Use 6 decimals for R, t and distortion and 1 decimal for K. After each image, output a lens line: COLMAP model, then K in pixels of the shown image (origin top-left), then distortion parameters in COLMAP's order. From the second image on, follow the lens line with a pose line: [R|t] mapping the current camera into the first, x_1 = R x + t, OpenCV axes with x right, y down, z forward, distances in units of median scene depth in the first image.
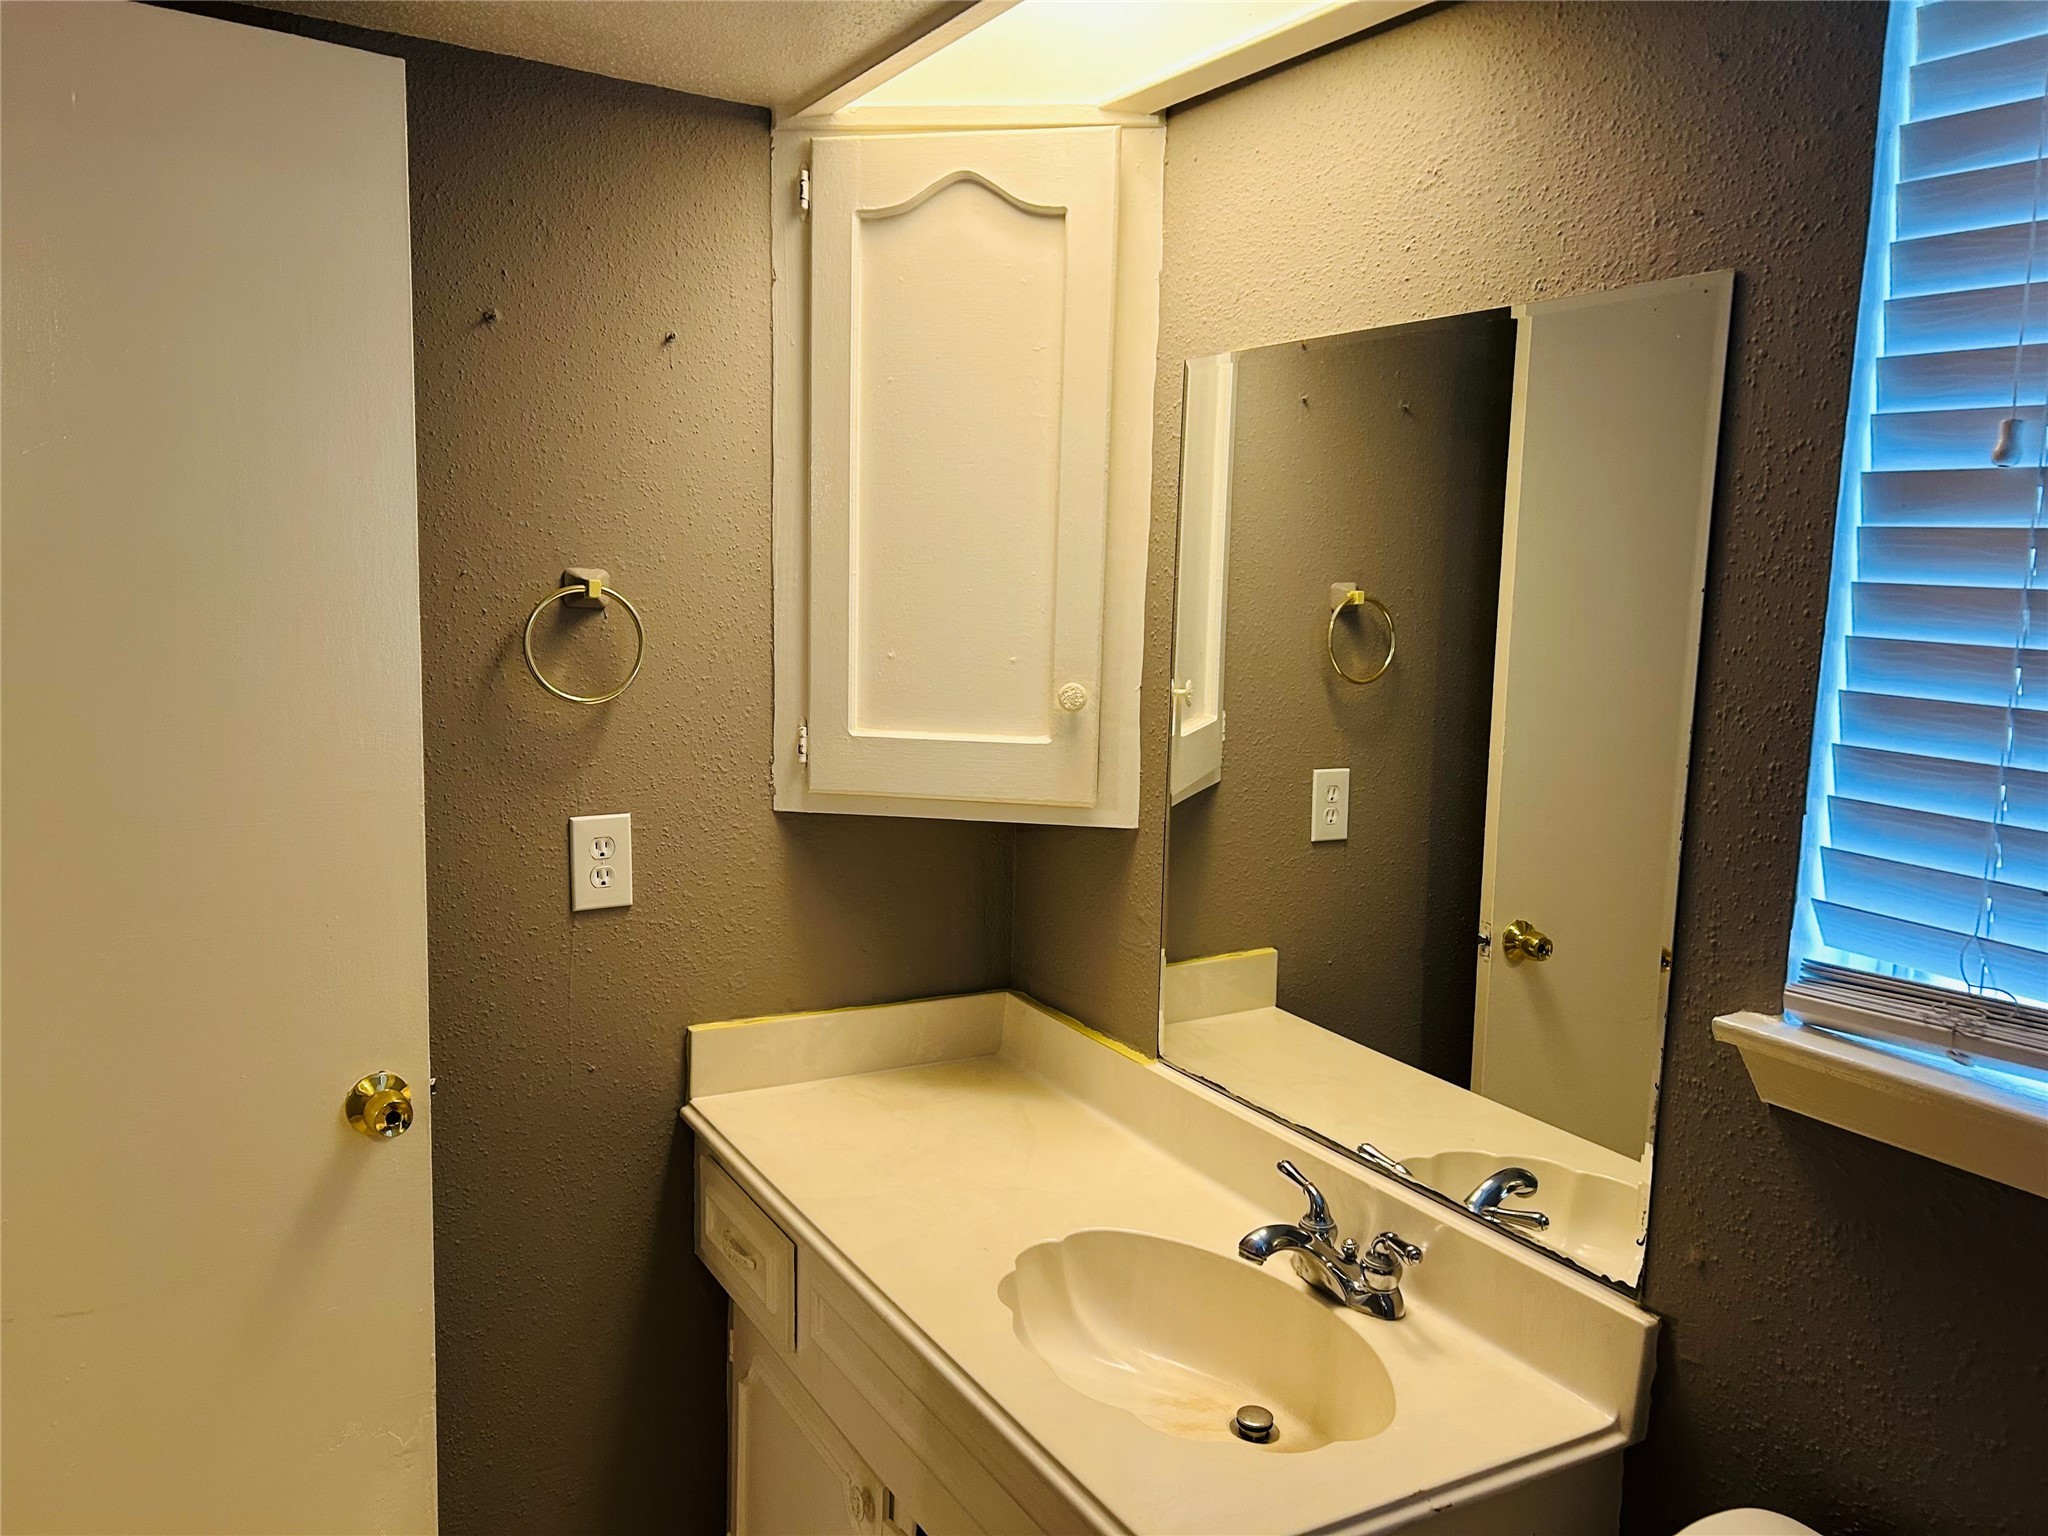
lens RADIAL K [[1529.2, 0, 1021.1], [0, 1529.2, 783.7], [0, 0, 1]] dist [0.044645, -0.050843]
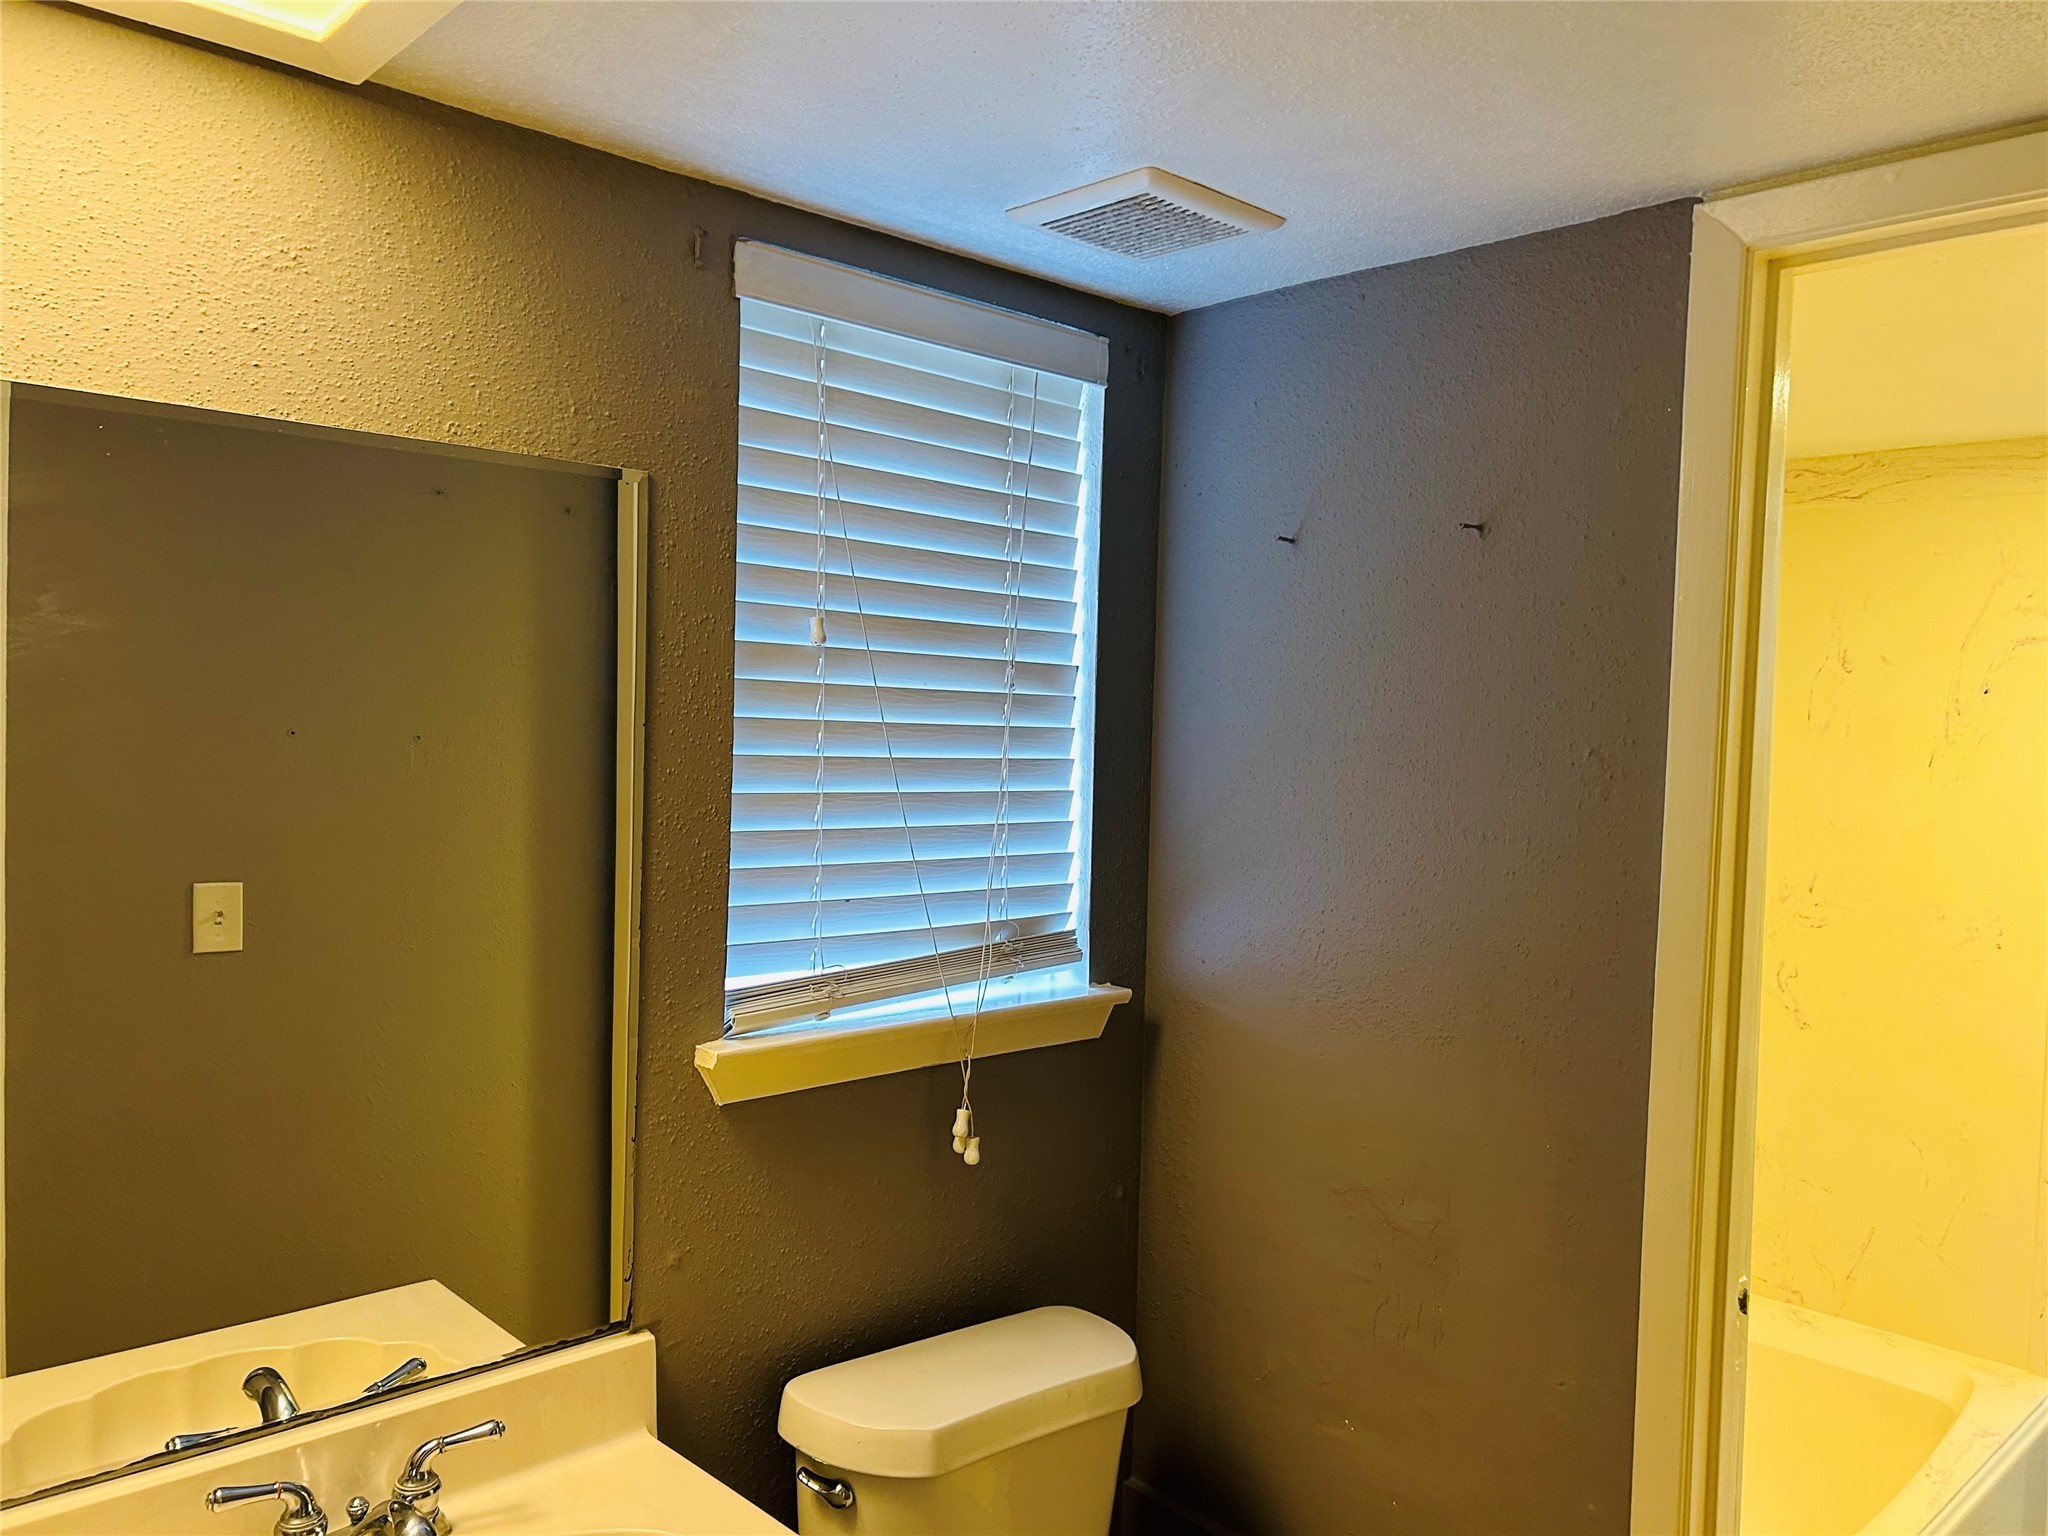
lens RADIAL K [[1529.2, 0, 1019.7], [0, 1529.2, 756.0], [0, 0, 1]] dist [0.044645, -0.050843]
pose [[-0.219008, -0.084062, 0.972095, -0.851951], [0.091508, 0.990121, 0.106237, -0.212327], [-0.971423, 0.112221, -0.209152, 1.004744]]
